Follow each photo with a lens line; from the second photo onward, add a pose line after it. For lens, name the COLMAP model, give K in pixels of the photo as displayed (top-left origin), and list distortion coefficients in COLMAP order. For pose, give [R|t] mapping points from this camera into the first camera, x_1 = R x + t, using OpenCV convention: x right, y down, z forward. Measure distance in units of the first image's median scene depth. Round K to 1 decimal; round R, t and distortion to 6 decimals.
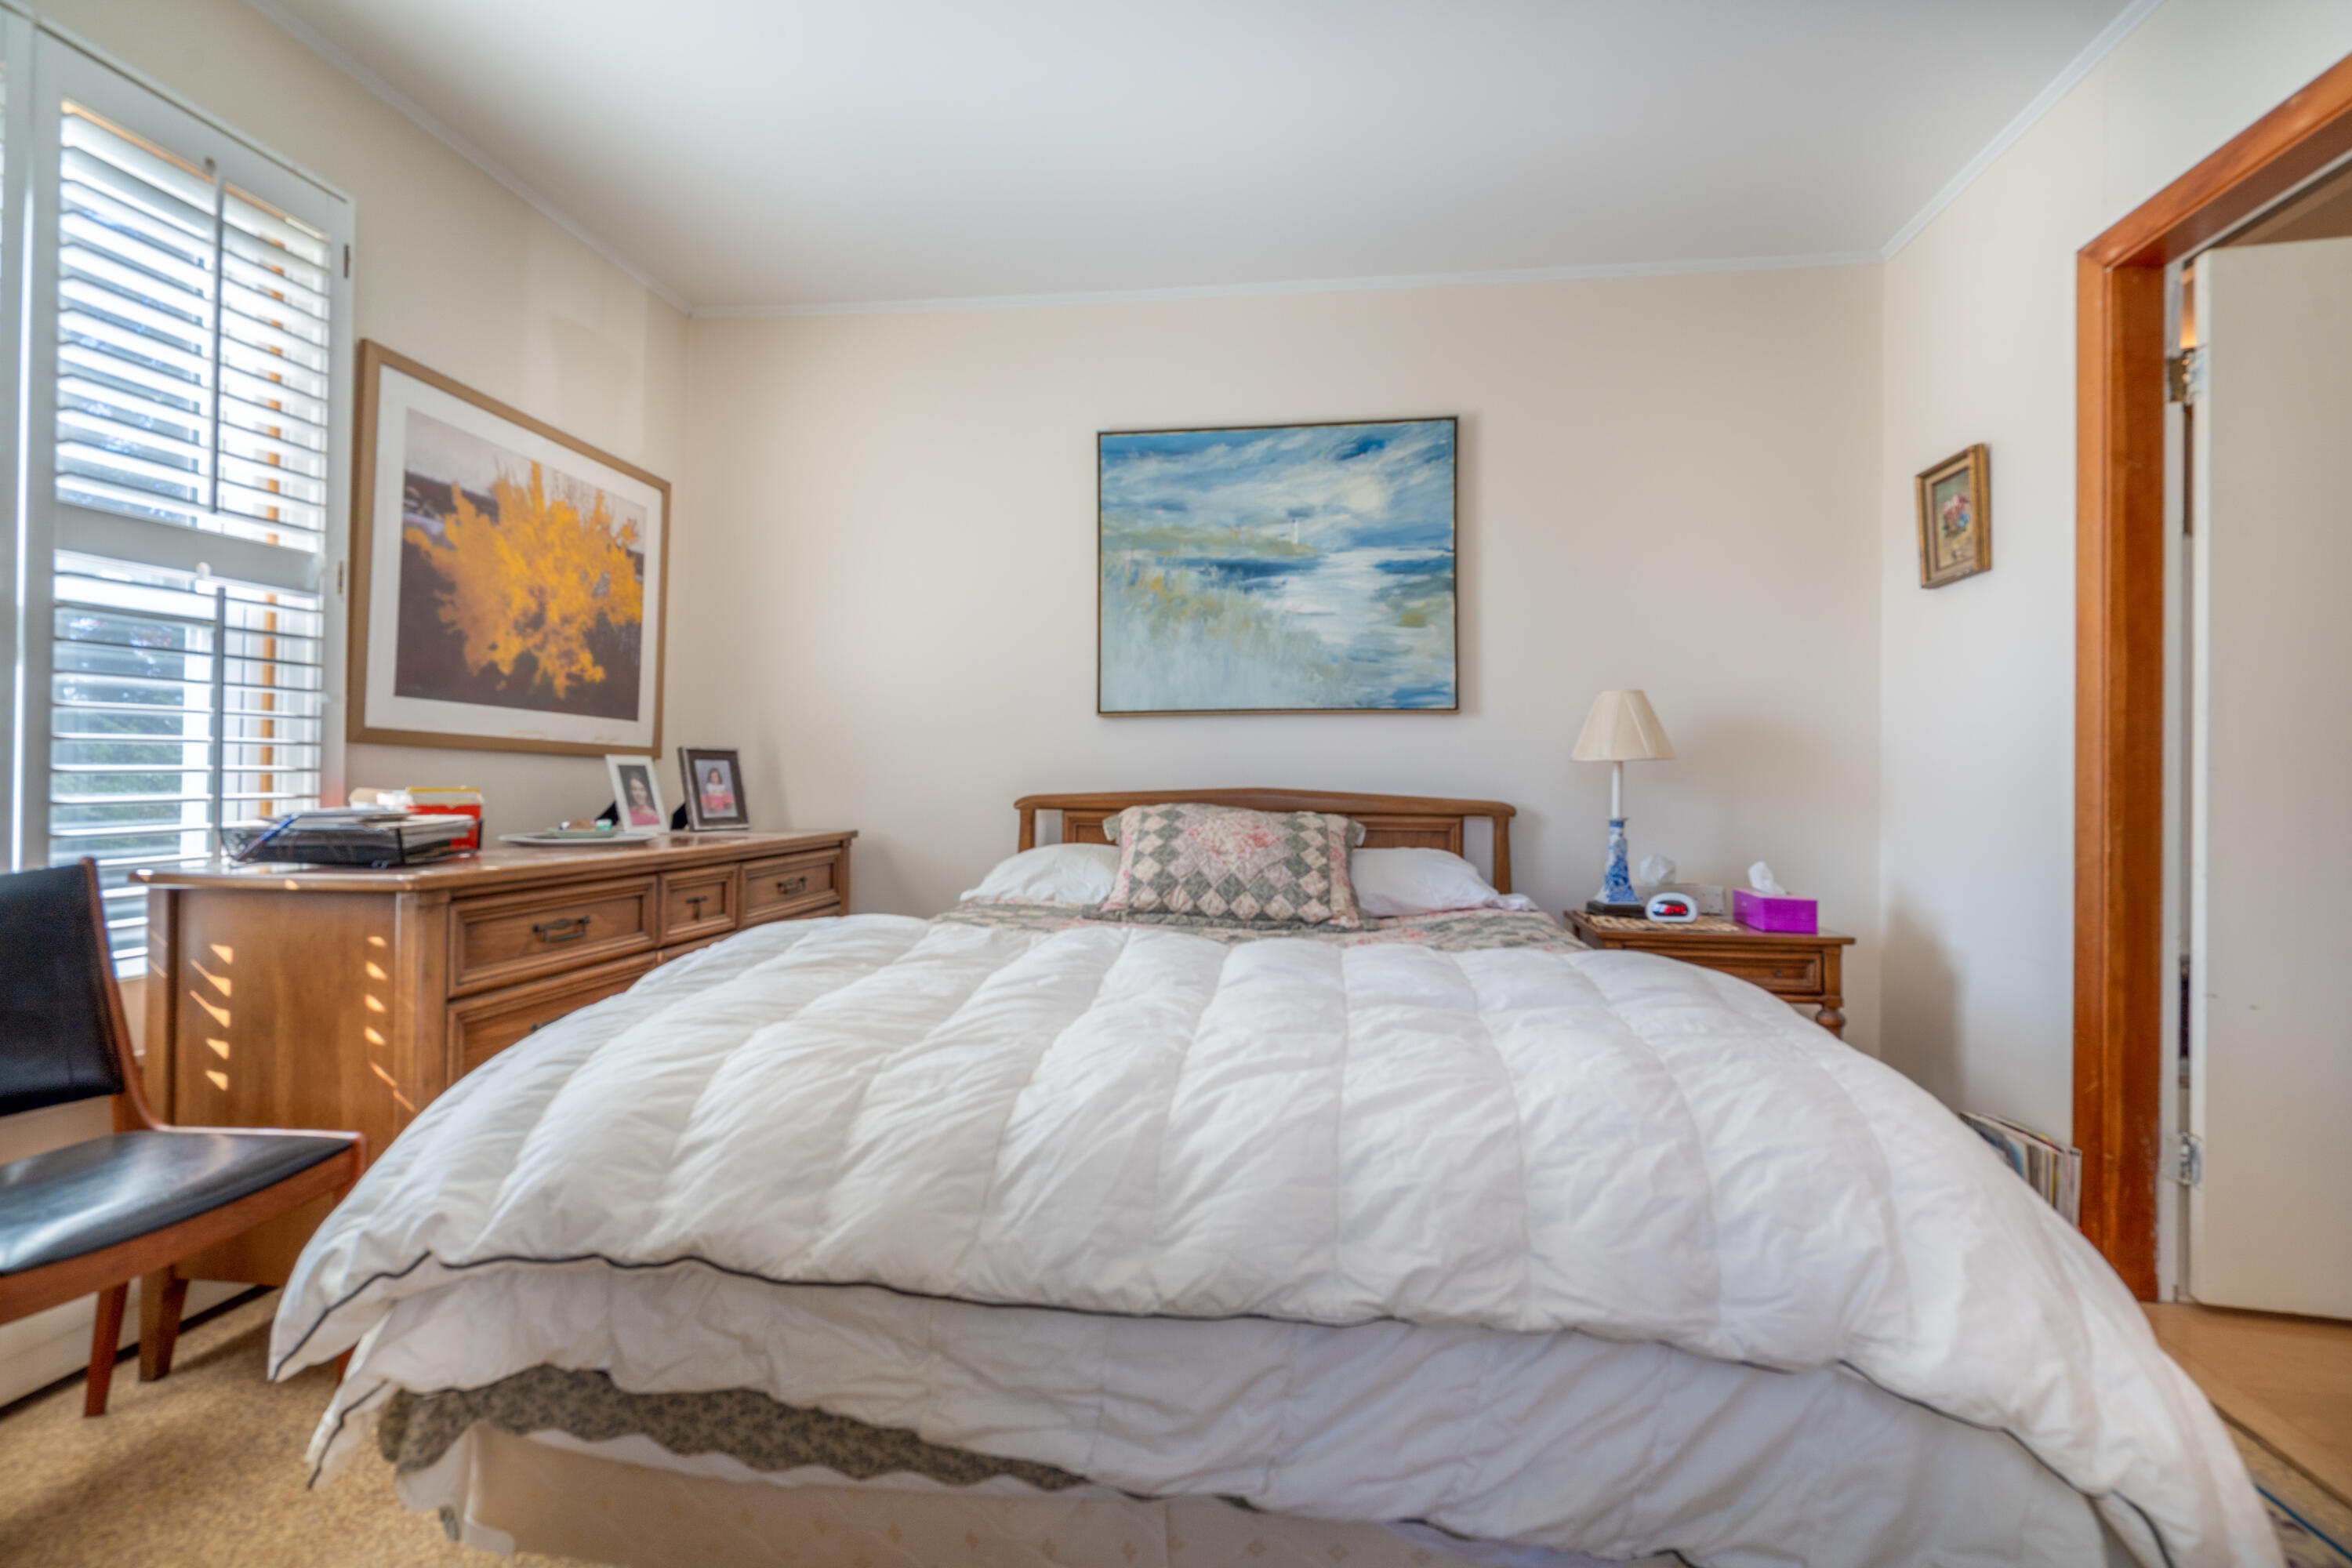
lens RADIAL K [[1089.6, 0, 1199.3], [0, 1089.6, 788.0], [0, 0, 1]] dist [0.000453, -0.000219]
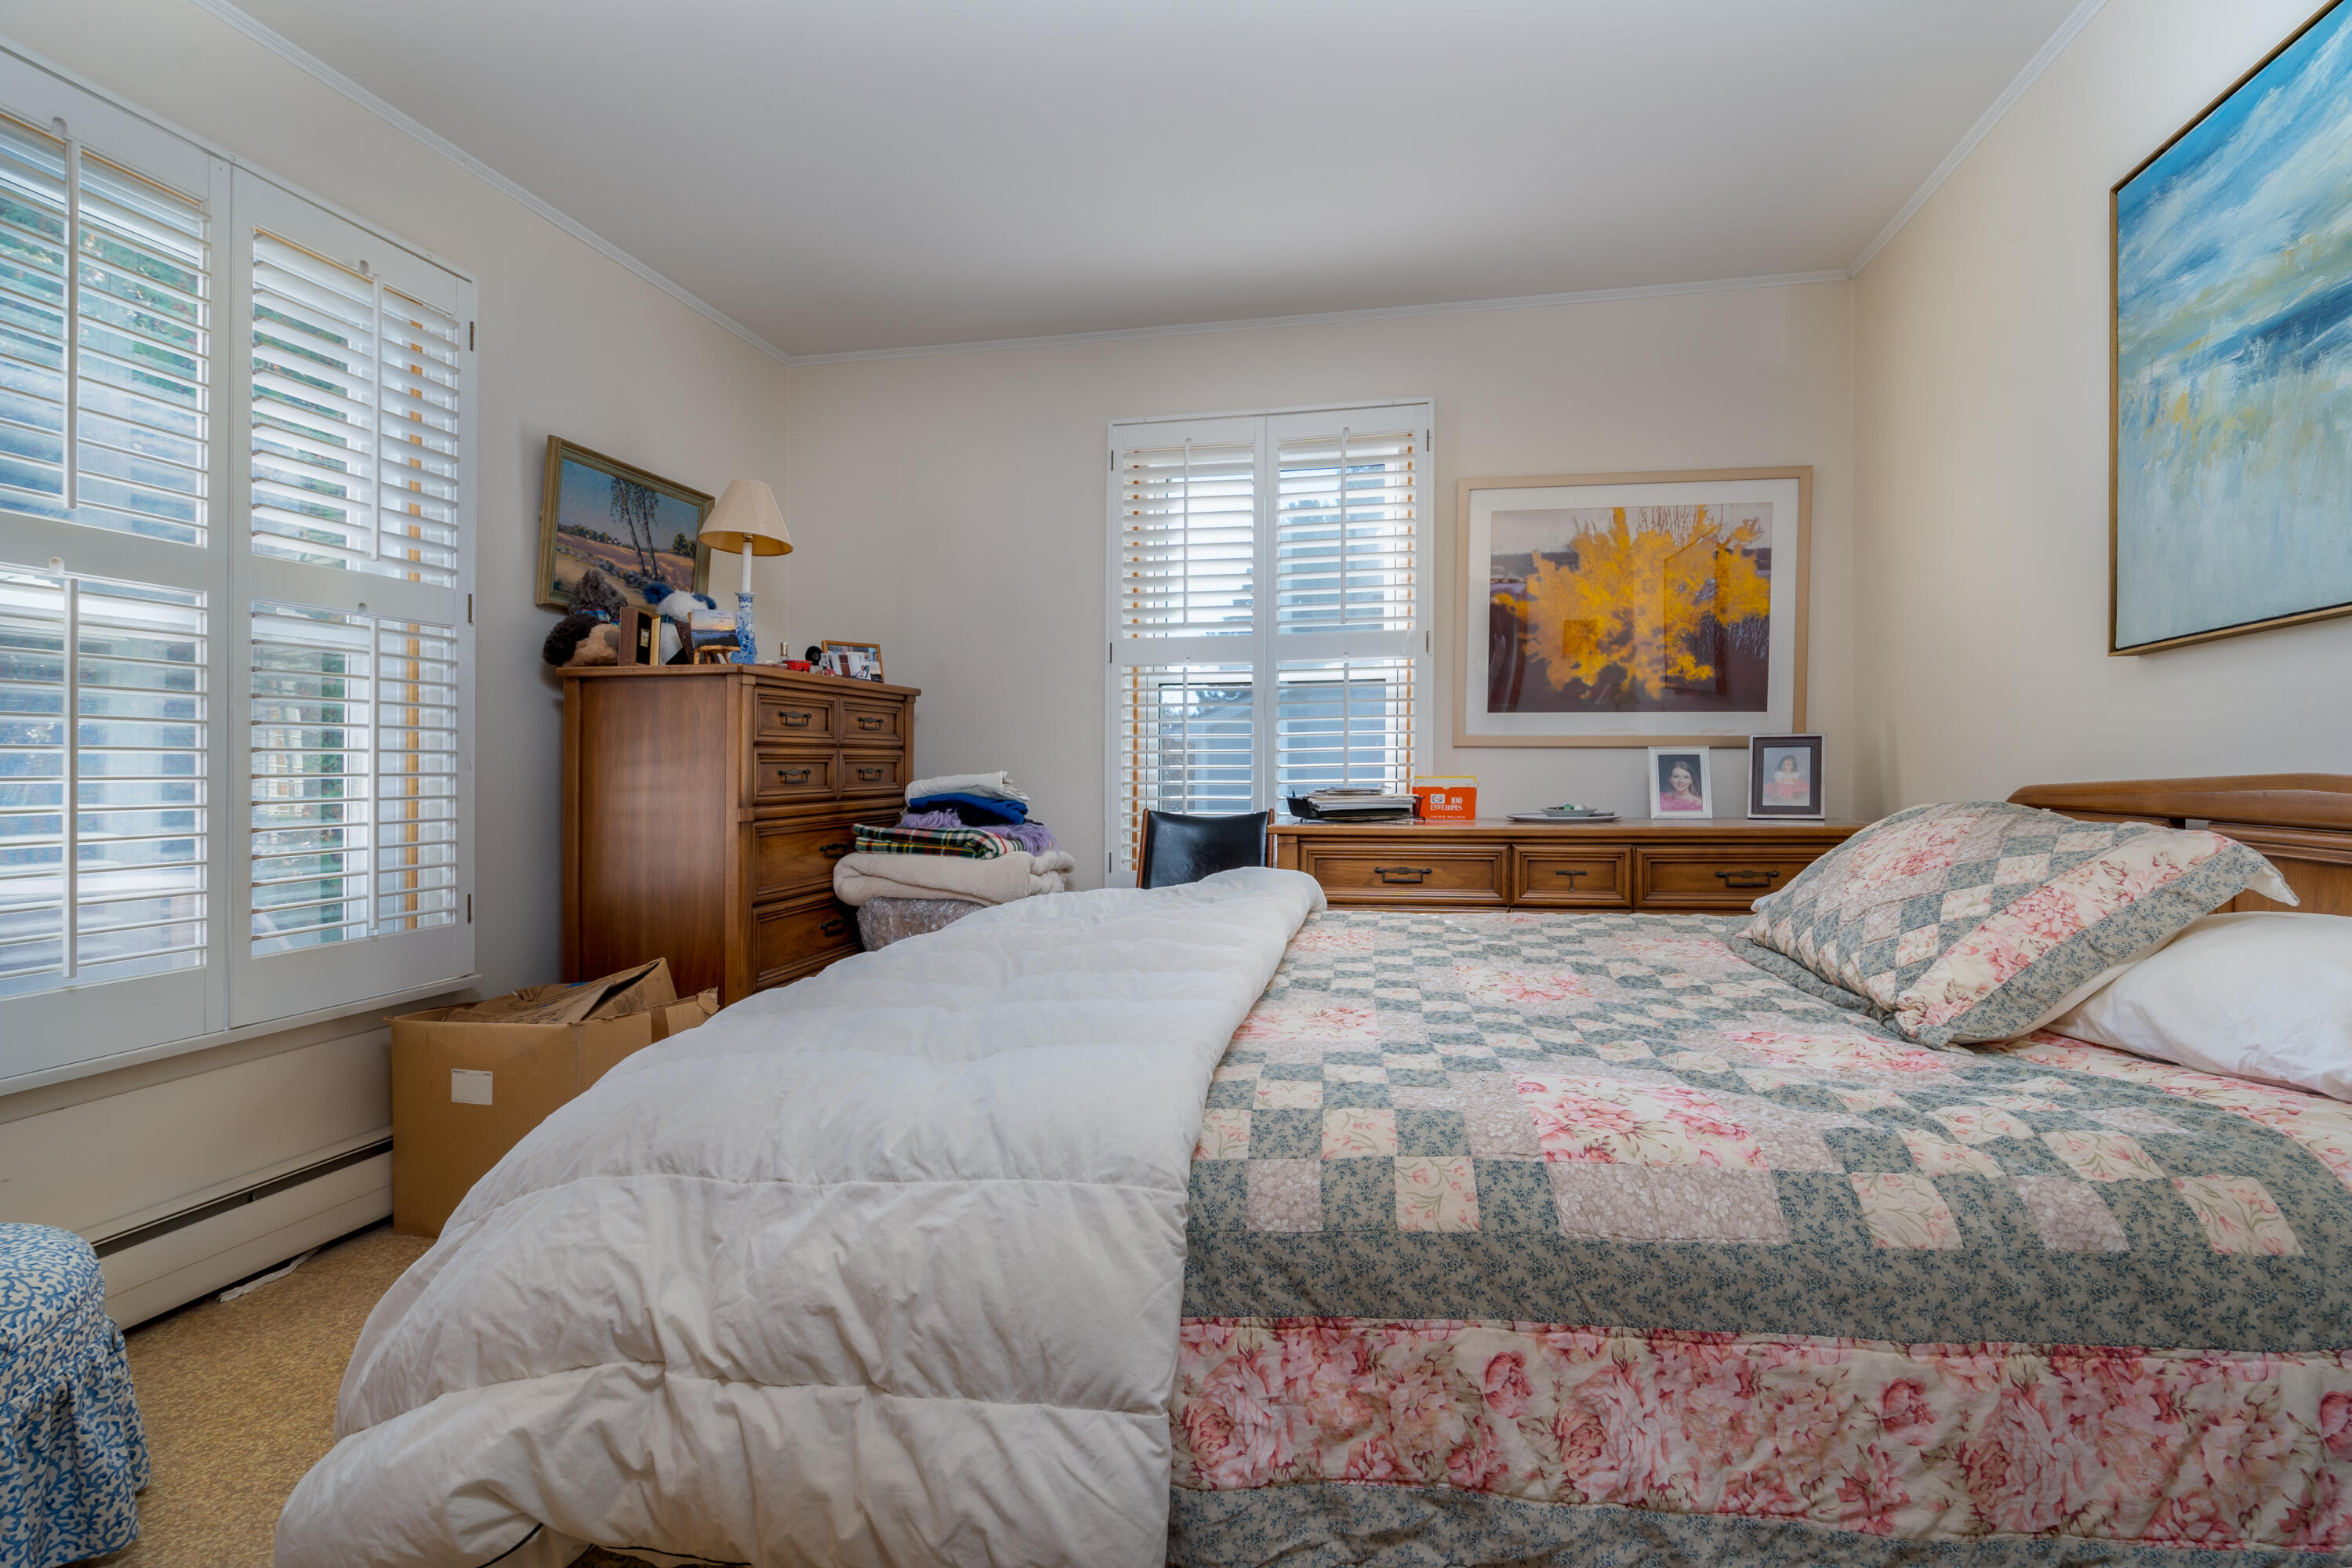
lens RADIAL K [[1089.6, 0, 1201.3], [0, 1089.6, 771.9], [0, 0, 1]] dist [0.000453, -0.000219]
pose [[-0.072754, -0.004398, -0.997340, 0.613528], [-0.002083, 0.999989, -0.004258, 0.001750], [0.997348, 0.001767, -0.072762, 0.602551]]
